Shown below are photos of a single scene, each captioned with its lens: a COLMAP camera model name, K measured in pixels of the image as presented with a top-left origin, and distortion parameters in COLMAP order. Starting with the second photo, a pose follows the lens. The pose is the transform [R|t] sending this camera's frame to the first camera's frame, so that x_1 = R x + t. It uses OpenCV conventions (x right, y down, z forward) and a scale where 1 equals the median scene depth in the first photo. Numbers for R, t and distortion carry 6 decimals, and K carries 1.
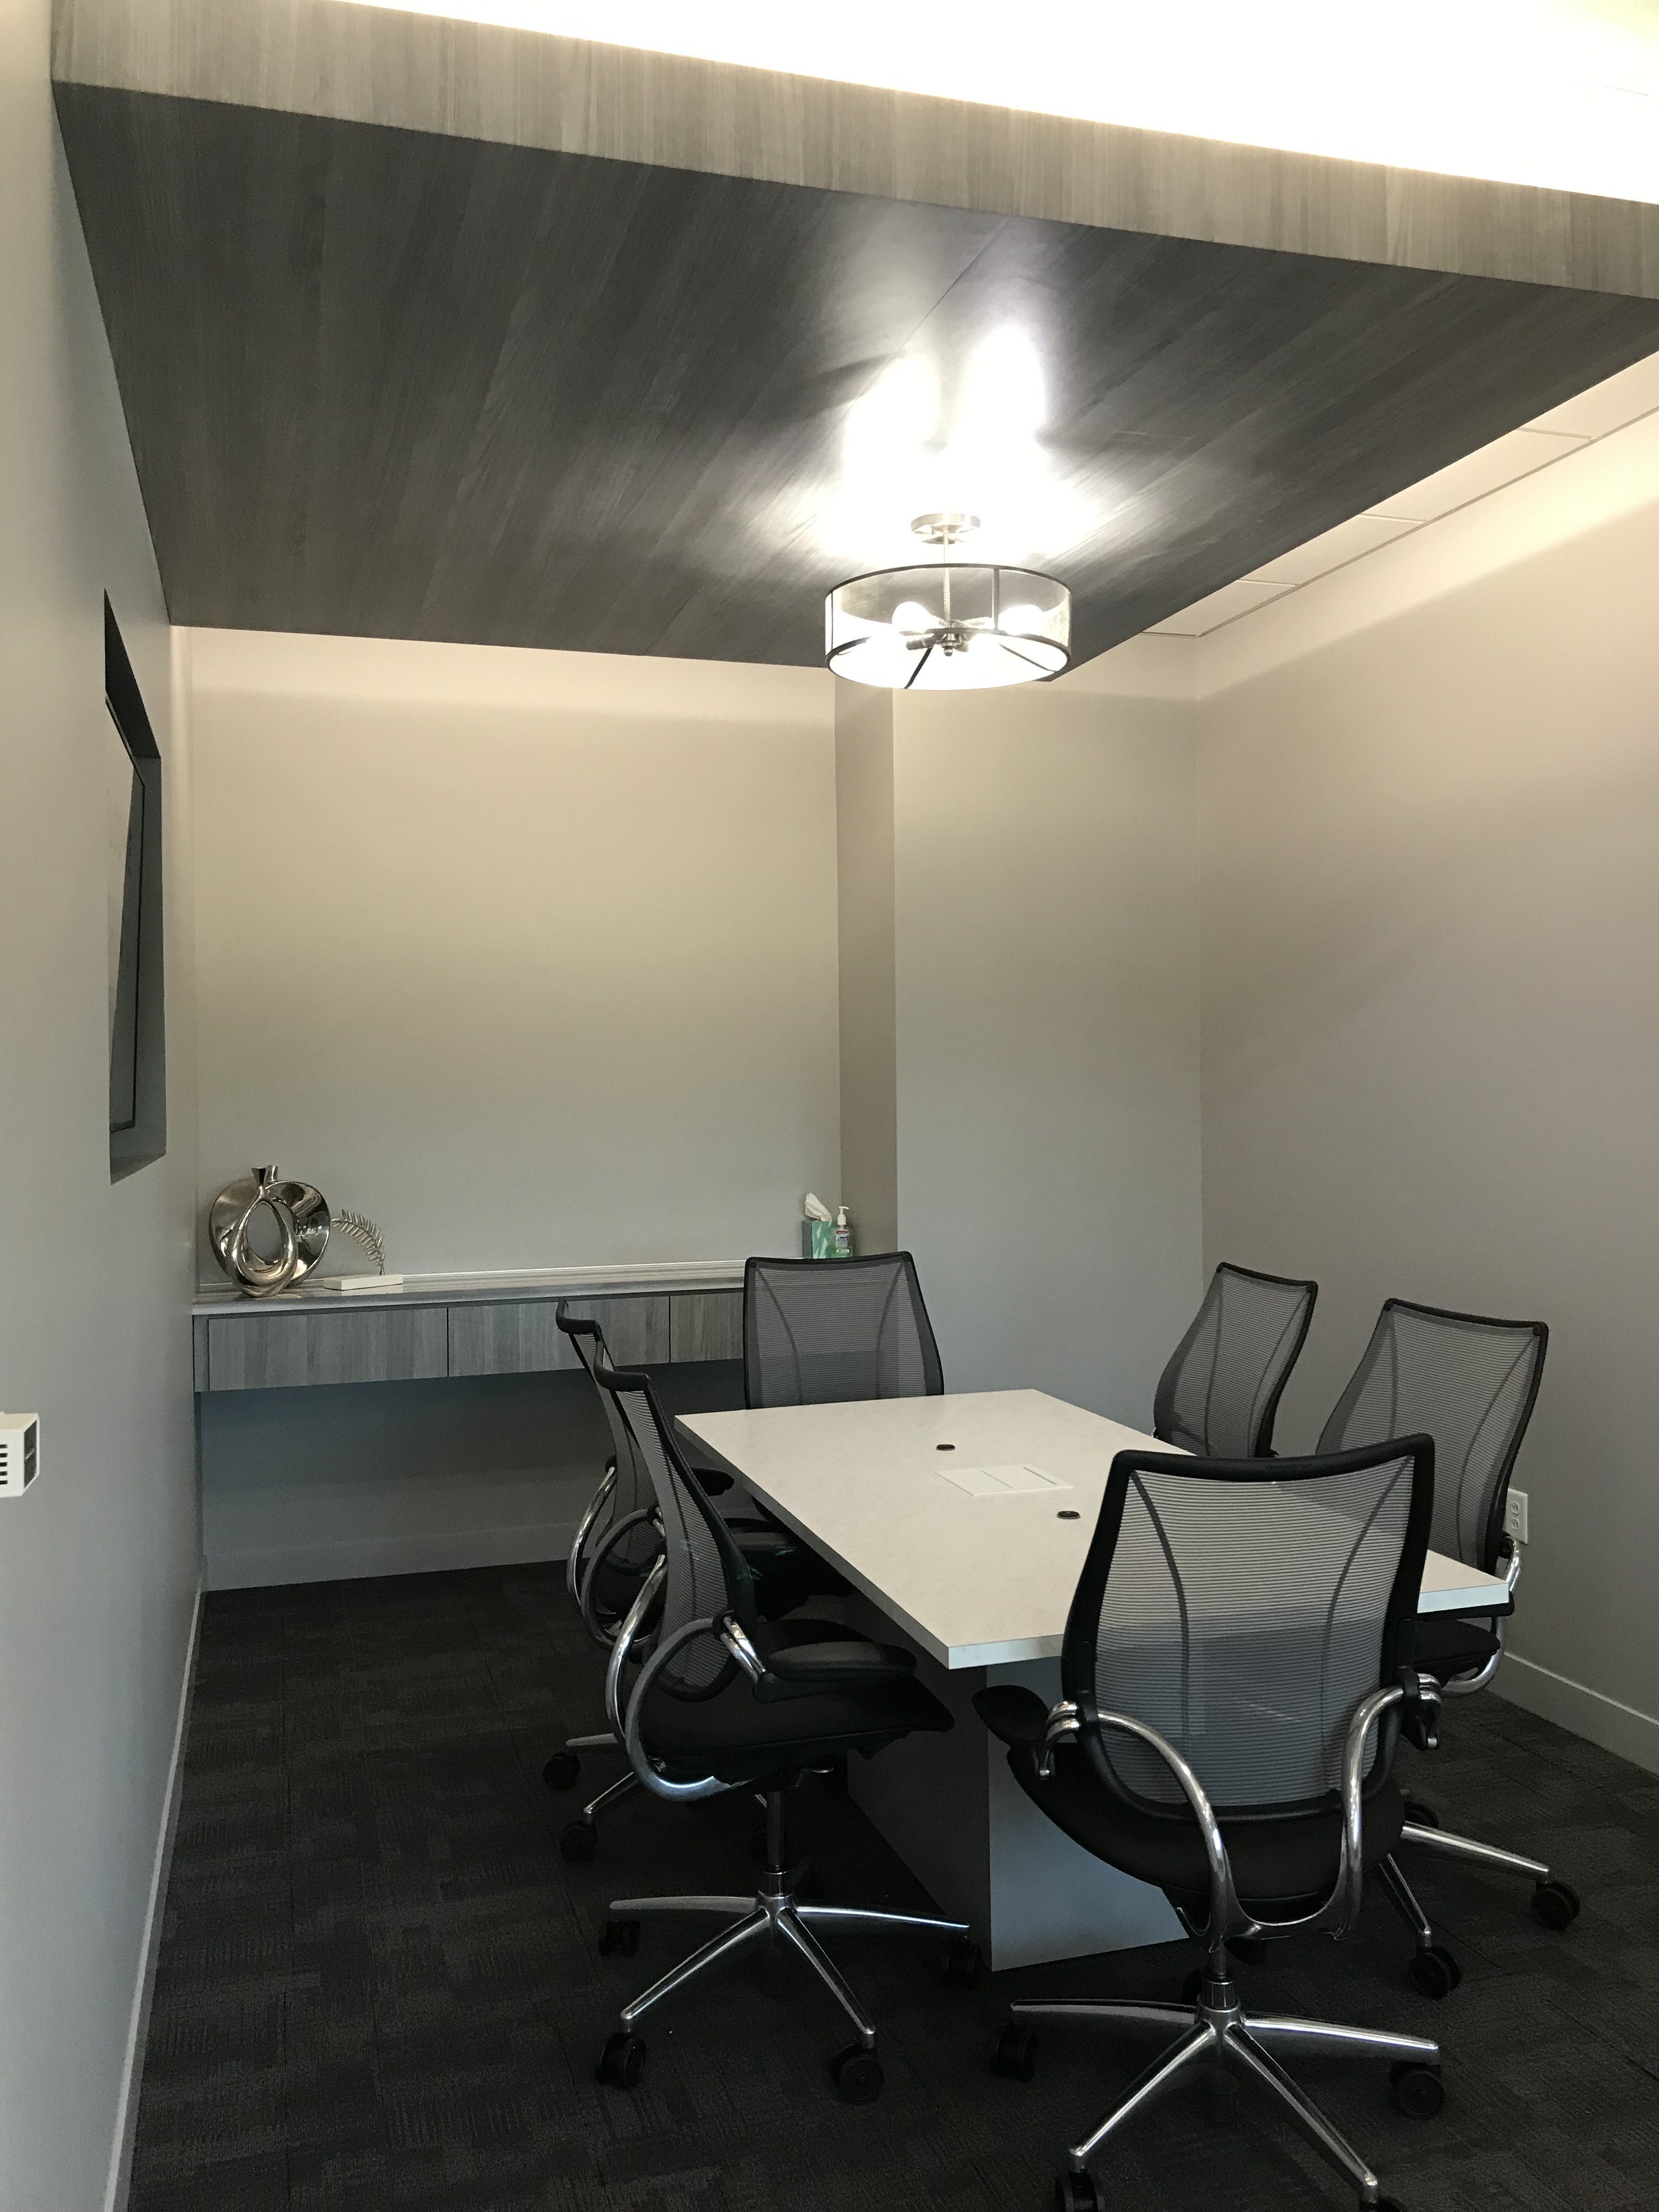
lens RADIAL K [[1835.8, 0, 829.9], [0, 1835.8, 1102.9], [0, 0, 1]] dist [-0.011079, -0.026940]
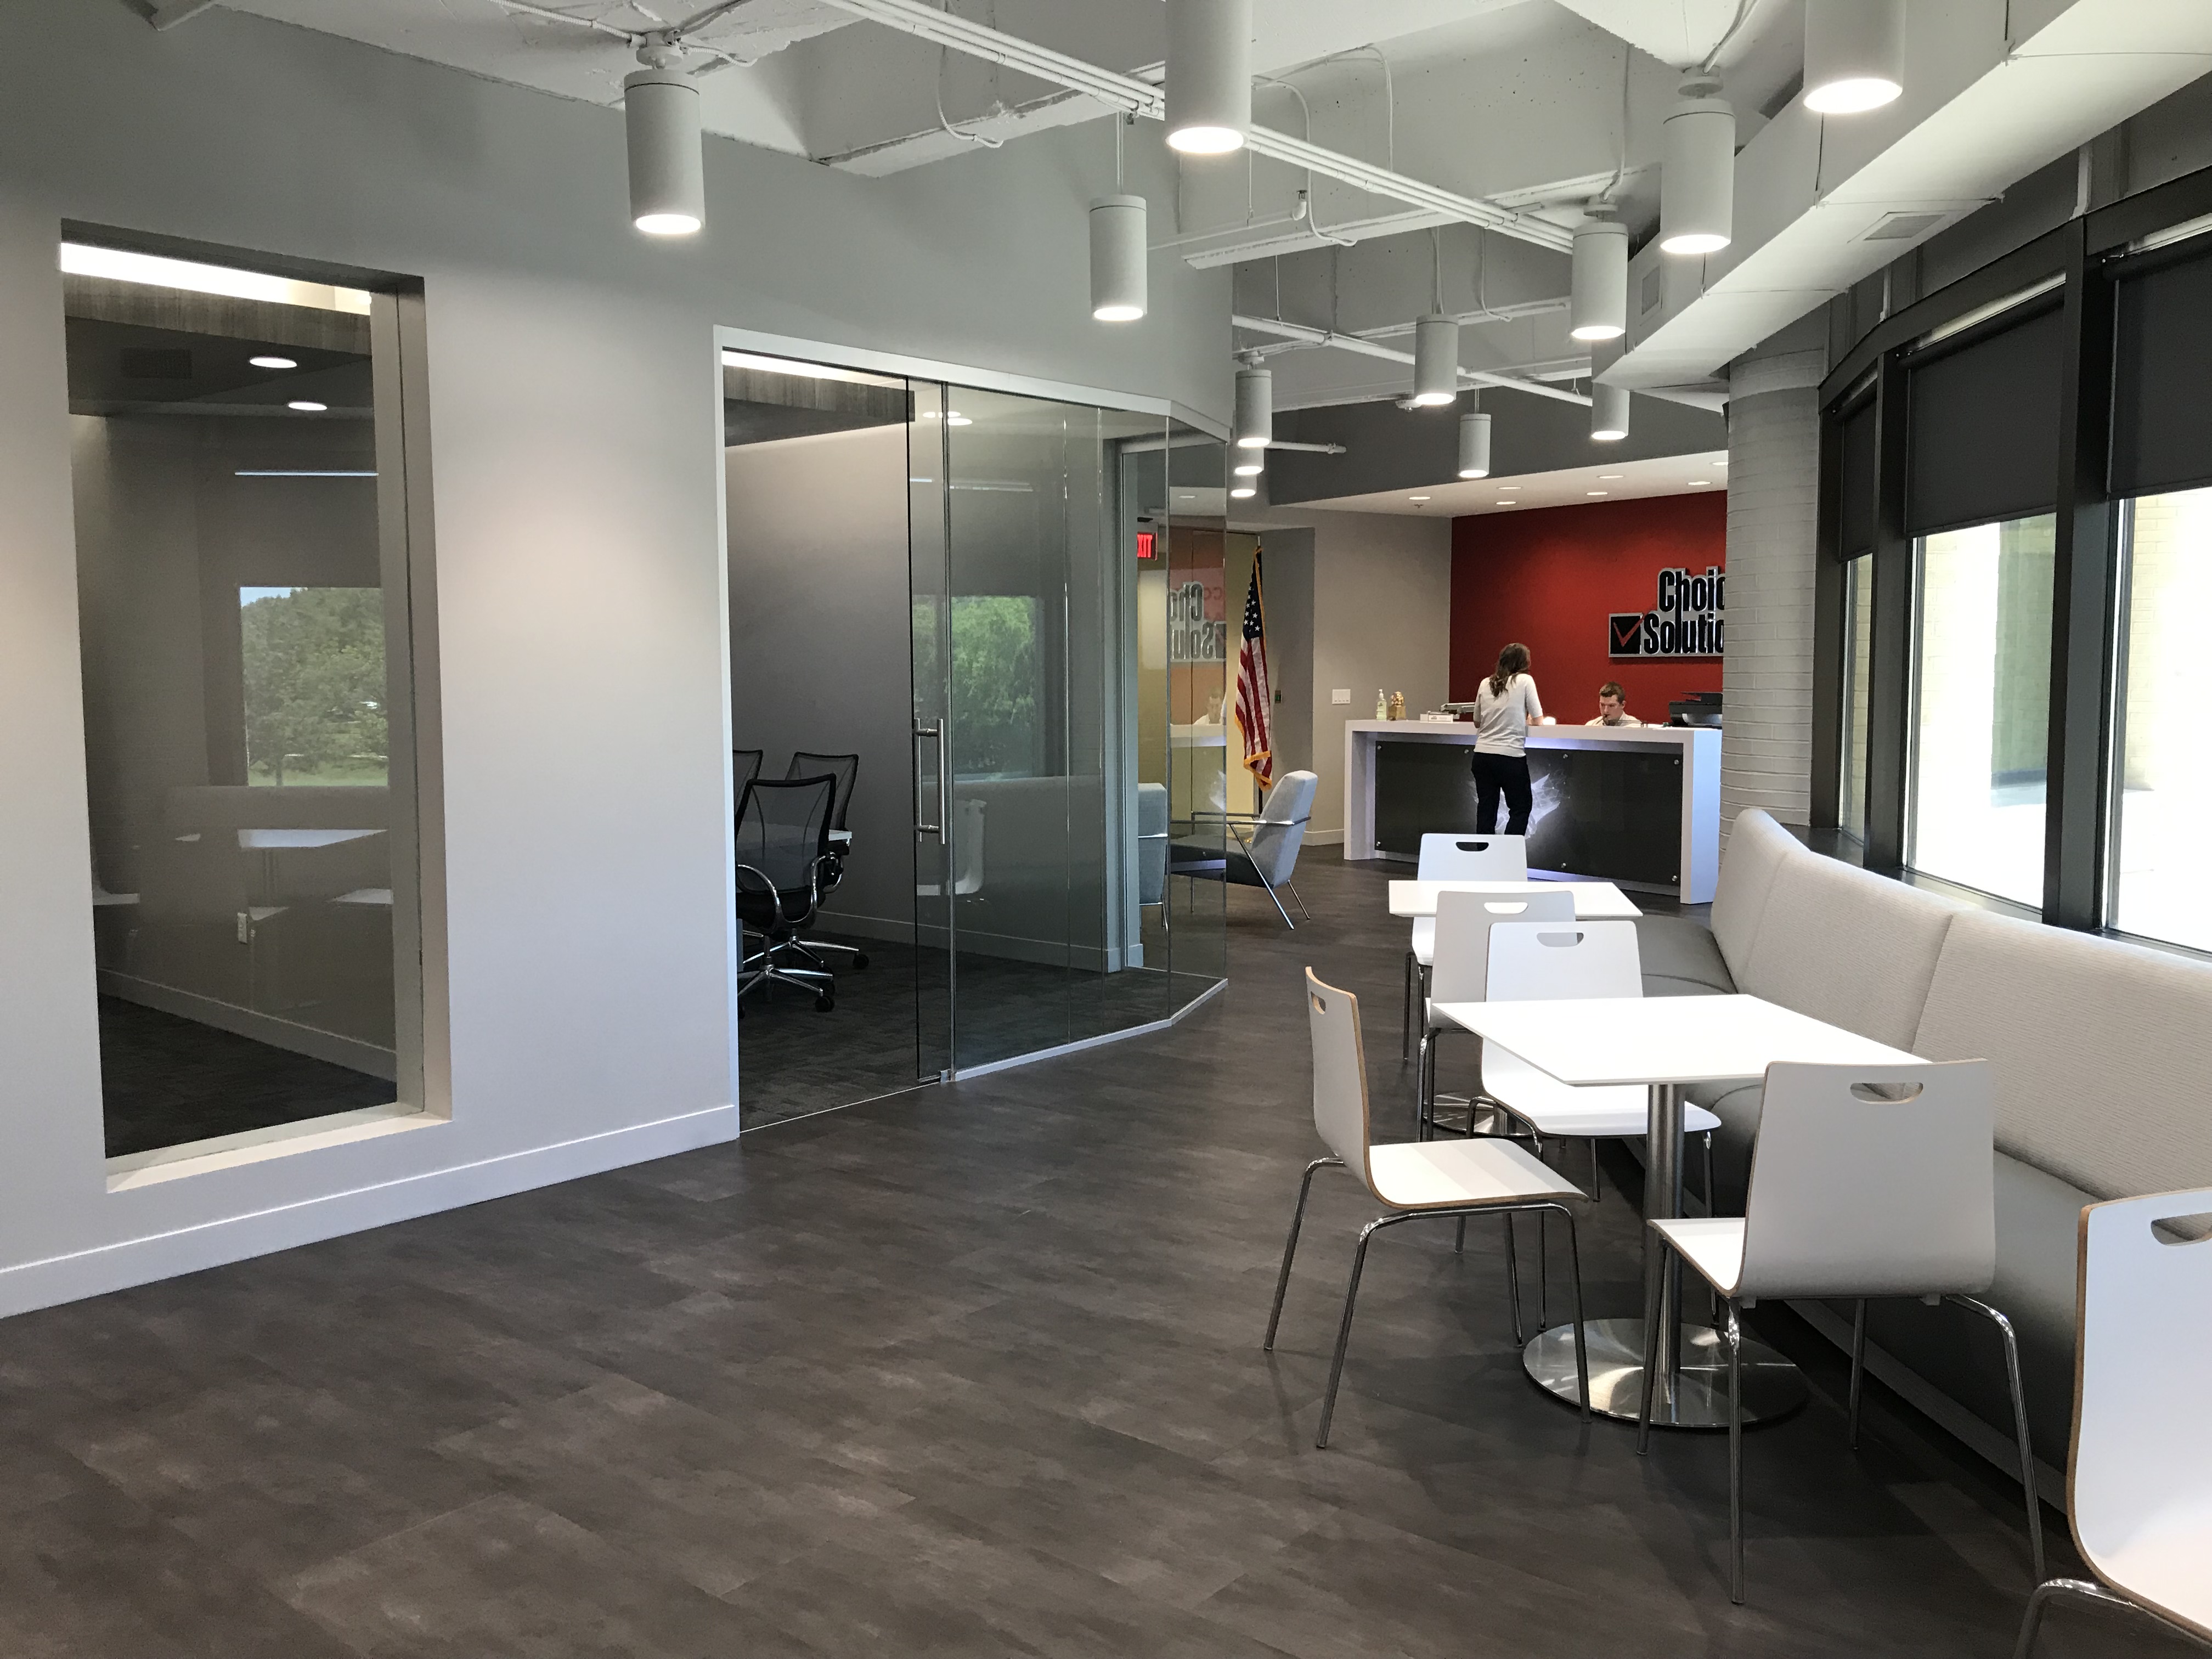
lens RADIAL K [[1835.8, 0, 1104.2], [0, 1835.8, 827.2], [0, 0, 1]] dist [-0.011079, -0.026940]
pose [[0.847710, -0.039480, 0.528989, -0.944378], [-0.000876, 0.997121, 0.075823, 0.019018], [-0.530459, -0.064739, 0.845235, -1.921566]]
